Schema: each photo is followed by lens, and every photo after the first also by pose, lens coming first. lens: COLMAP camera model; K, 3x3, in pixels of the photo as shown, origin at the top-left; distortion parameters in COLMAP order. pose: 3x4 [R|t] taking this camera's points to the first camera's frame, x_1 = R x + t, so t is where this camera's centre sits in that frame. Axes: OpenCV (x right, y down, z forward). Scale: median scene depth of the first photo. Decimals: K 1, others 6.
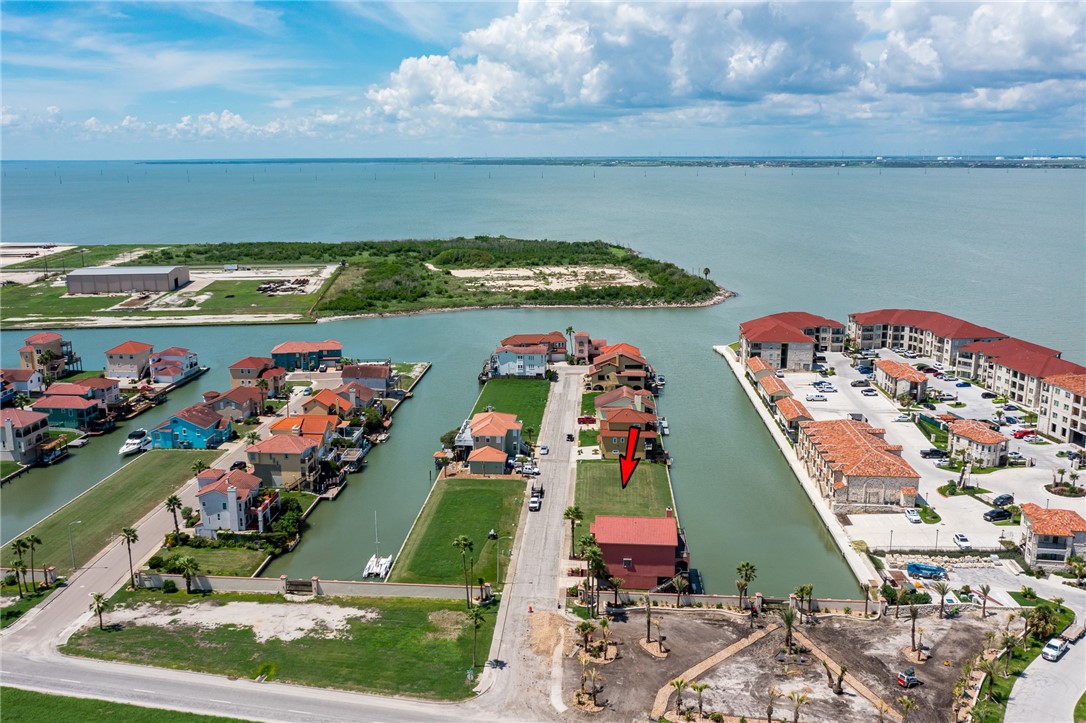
lens RADIAL K [[921.7, 0, 511.6], [0, 921.7, 357.8], [0, 0, 1]] dist [-0.018587, 0.010506]
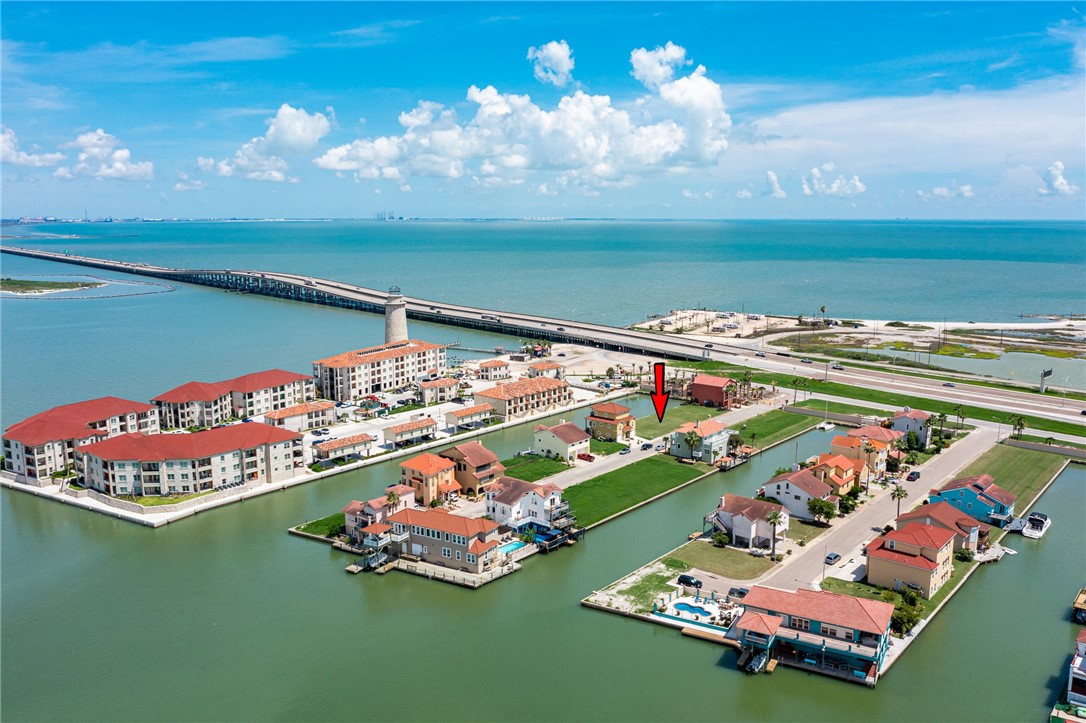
lens RADIAL K [[856.0, 0, 551.0], [0, 856.0, 360.9], [0, 0, 1]] dist [-0.013345, 0.017763]
pose [[-0.822446, -0.089606, 0.561741, -0.388497], [0.127878, 0.933115, 0.336072, -0.337381], [-0.554283, 0.348235, -0.755978, 1.533008]]
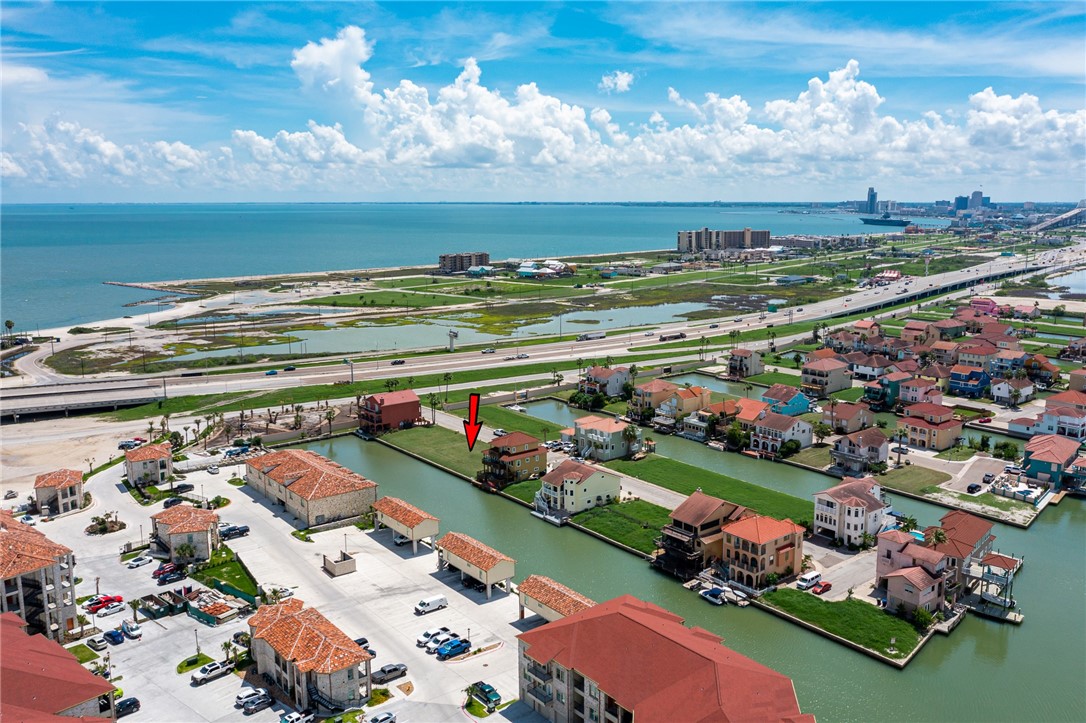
lens RADIAL K [[885.4, 0, 570.2], [0, 885.4, 365.9], [0, 0, 1]] dist [-0.005274, 0.008102]
pose [[-0.710026, 0.138556, -0.690409, 0.606223], [-0.146152, 0.930104, 0.336965, -0.288026], [0.688841, 0.340159, -0.640148, 1.299655]]
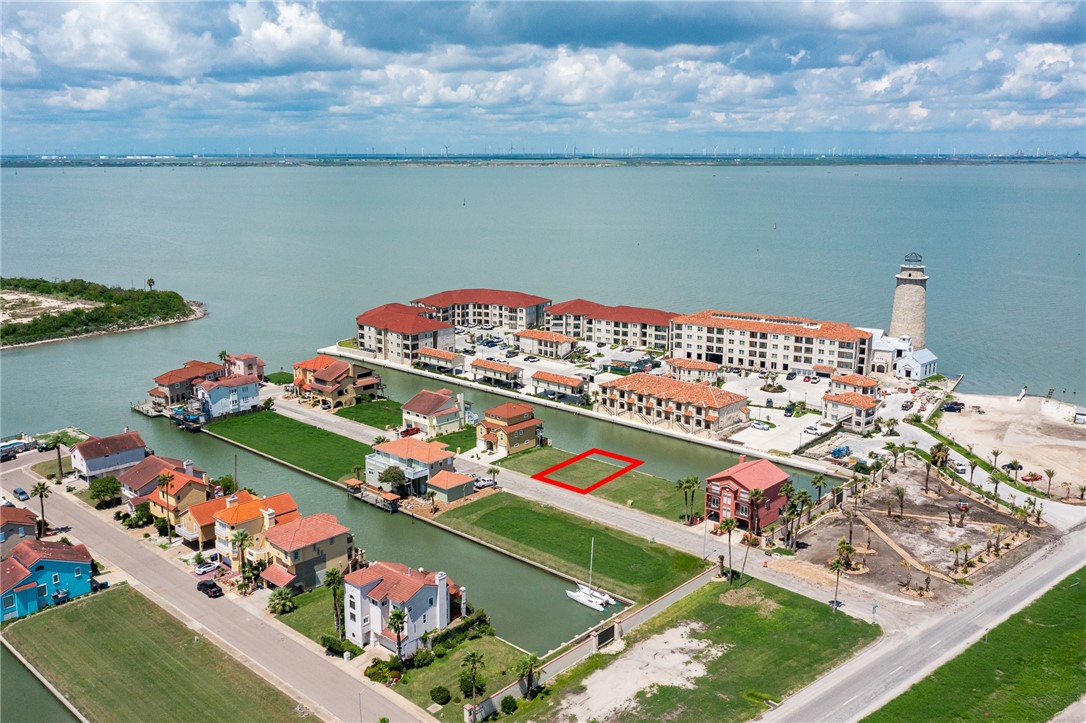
lens RADIAL K [[940.6, 0, 515.2], [0, 940.6, 363.3], [0, 0, 1]] dist [-0.005279, 0.005338]
pose [[0.617718, -0.169042, 0.768016, -0.512378], [0.167939, 0.982450, 0.081165, -0.054534], [-0.768258, 0.078843, 0.635266, 0.256816]]
